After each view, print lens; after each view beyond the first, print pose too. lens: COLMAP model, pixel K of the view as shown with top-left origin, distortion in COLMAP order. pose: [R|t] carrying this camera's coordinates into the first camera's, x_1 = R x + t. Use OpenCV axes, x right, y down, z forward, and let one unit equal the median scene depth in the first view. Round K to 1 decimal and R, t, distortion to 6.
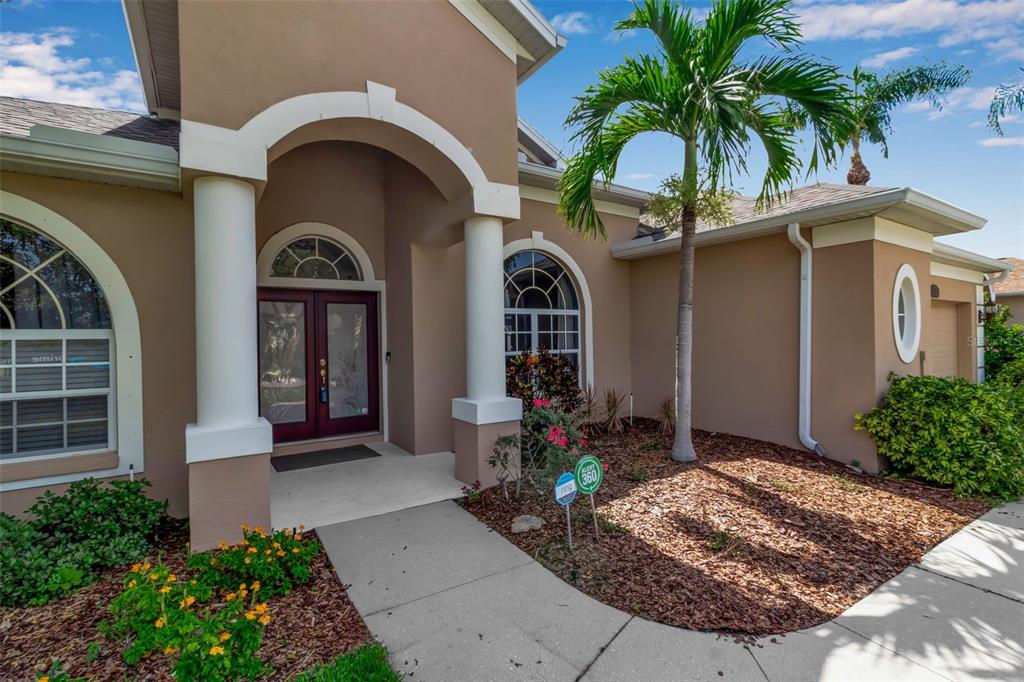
lens RADIAL K [[472.2, 0, 509.1], [0, 472.2, 336.9], [0, 0, 1]] dist [0.009719, -0.002094]
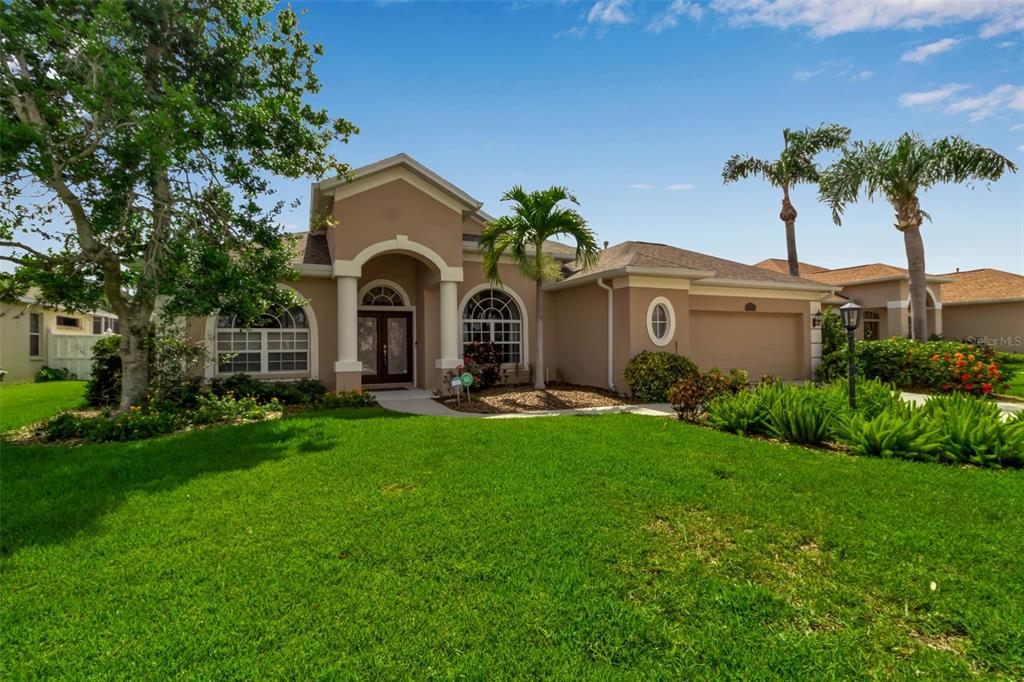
lens RADIAL K [[478.1, 0, 513.1], [0, 478.1, 340.3], [0, 0, 1]] dist [0.015304, -0.000873]
pose [[0.987365, 0.001028, -0.158457, 0.503361], [-0.002624, 0.999948, -0.009862, 0.048239], [0.158438, 0.010153, 0.987317, -1.003561]]
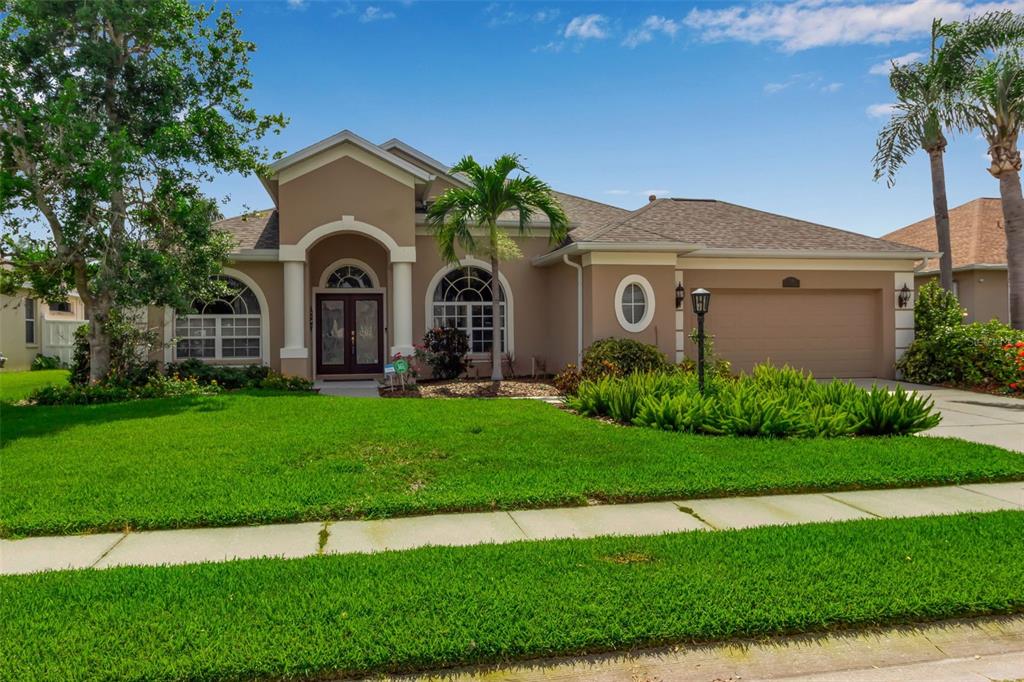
lens RADIAL K [[778.1, 0, 512.7], [0, 778.1, 338.5], [0, 0, 1]] dist [0.011911, 0.011193]
pose [[0.925705, 0.005303, -0.378209, 1.381256], [-0.002869, 0.999971, 0.006999, 0.054316], [0.378236, -0.005393, 0.925694, -1.632741]]
